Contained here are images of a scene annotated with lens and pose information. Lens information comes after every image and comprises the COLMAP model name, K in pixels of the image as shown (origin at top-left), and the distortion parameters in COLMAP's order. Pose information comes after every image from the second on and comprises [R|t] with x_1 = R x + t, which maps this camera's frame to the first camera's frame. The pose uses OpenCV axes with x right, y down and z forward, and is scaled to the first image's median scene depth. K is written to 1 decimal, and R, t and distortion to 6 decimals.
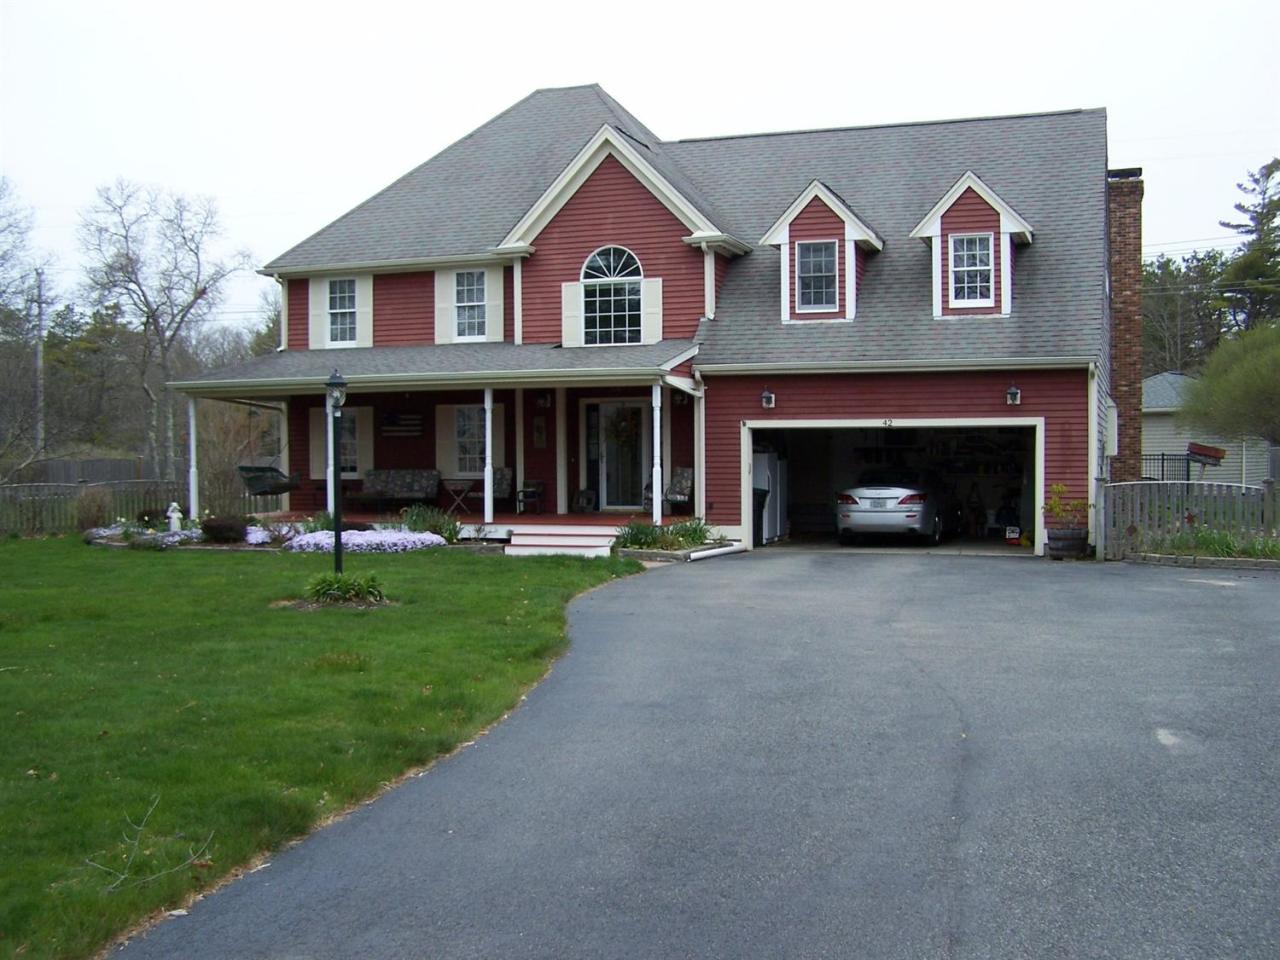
lens RADIAL K [[1459.5, 0, 640.0], [0, 1459.5, 480.0], [0, 0, 1]] dist [-0.197514, 0.425177]
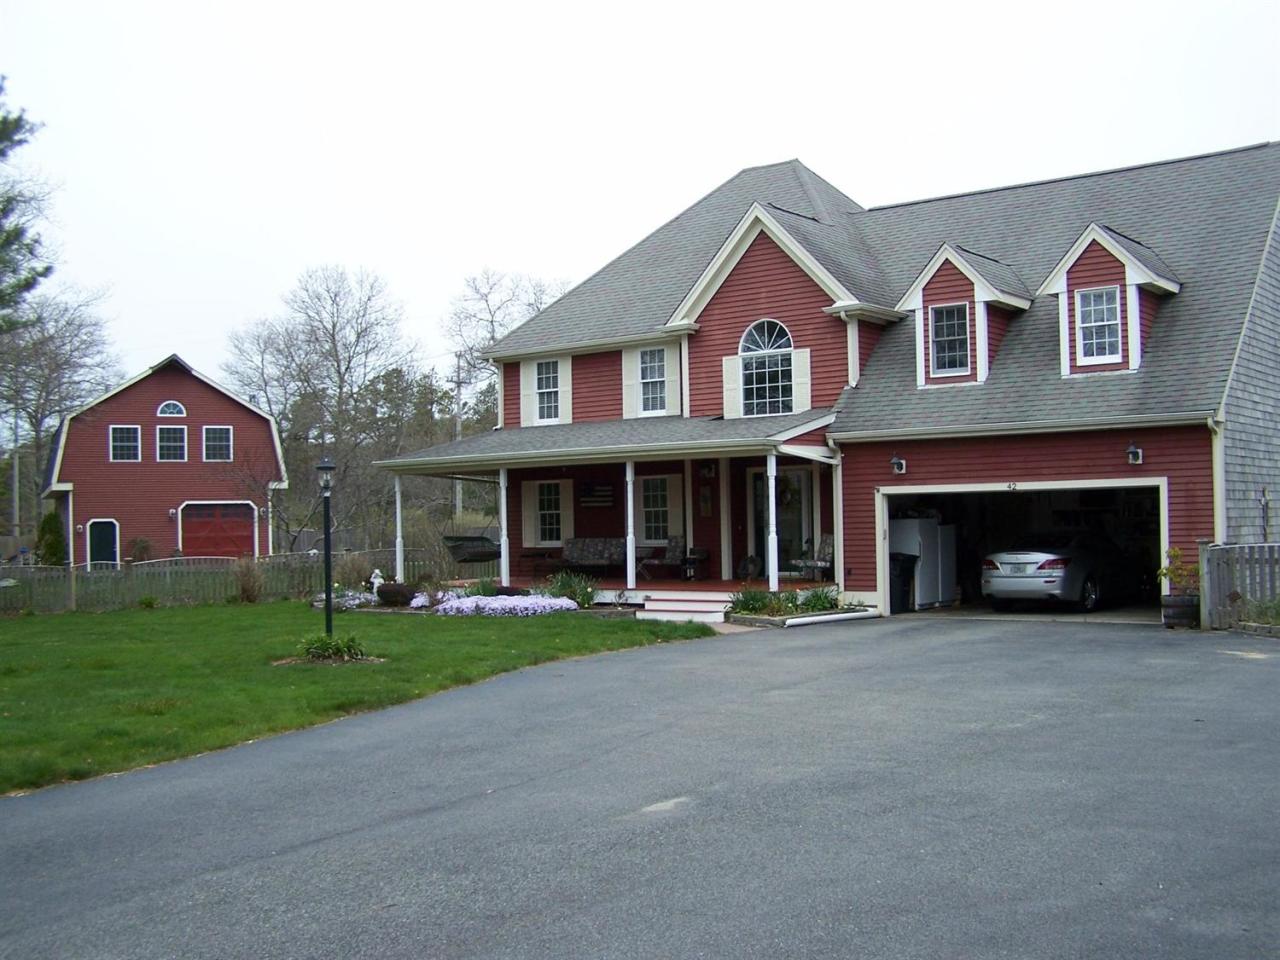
lens RADIAL K [[1459.5, 0, 640.0], [0, 1459.5, 480.0], [0, 0, 1]] dist [-0.197514, 0.425177]
pose [[0.946922, -0.021592, -0.320736, 0.235339], [0.007921, 0.999006, -0.043868, -0.002834], [0.321365, 0.038999, 0.946152, -0.000660]]
